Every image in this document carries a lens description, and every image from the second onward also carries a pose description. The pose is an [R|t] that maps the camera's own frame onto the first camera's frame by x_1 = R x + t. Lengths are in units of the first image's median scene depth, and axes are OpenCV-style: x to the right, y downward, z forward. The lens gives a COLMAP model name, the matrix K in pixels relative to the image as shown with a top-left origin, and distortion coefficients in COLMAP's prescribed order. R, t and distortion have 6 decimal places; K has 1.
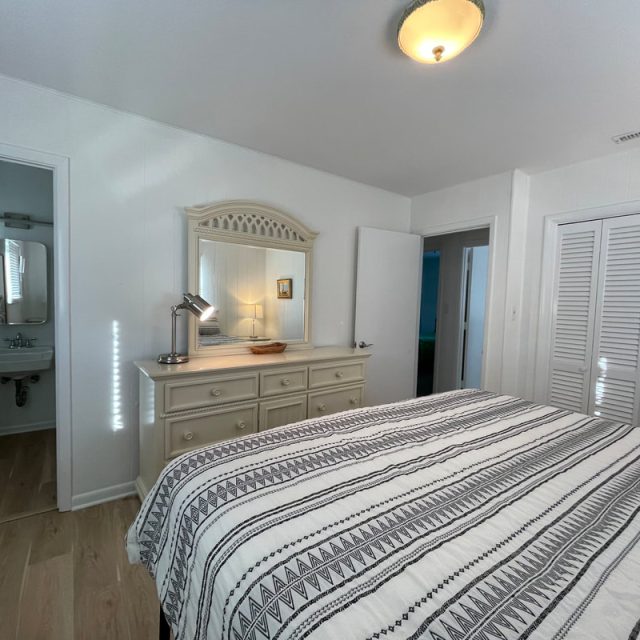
lens RADIAL K [[332.7, 0, 277.0], [0, 332.7, 321.2], [0, 0, 1]] dist [0.032311, 0.000122]
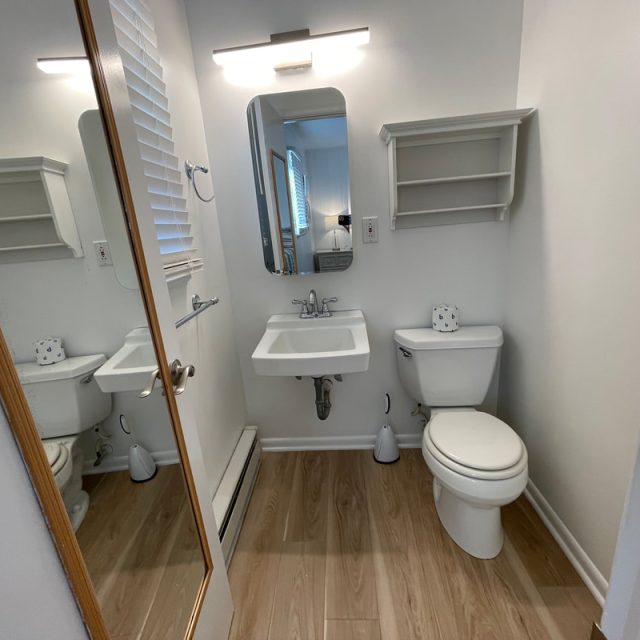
lens RADIAL K [[343.9, 0, 316.1], [0, 343.9, 320.1], [0, 0, 1]] dist [-0.000006, -0.000120]
pose [[0.814335, 0.074168, -0.575637, -0.260177], [0.056965, 0.976799, 0.206443, -0.019423], [0.577593, -0.200905, 0.791216, 0.332323]]
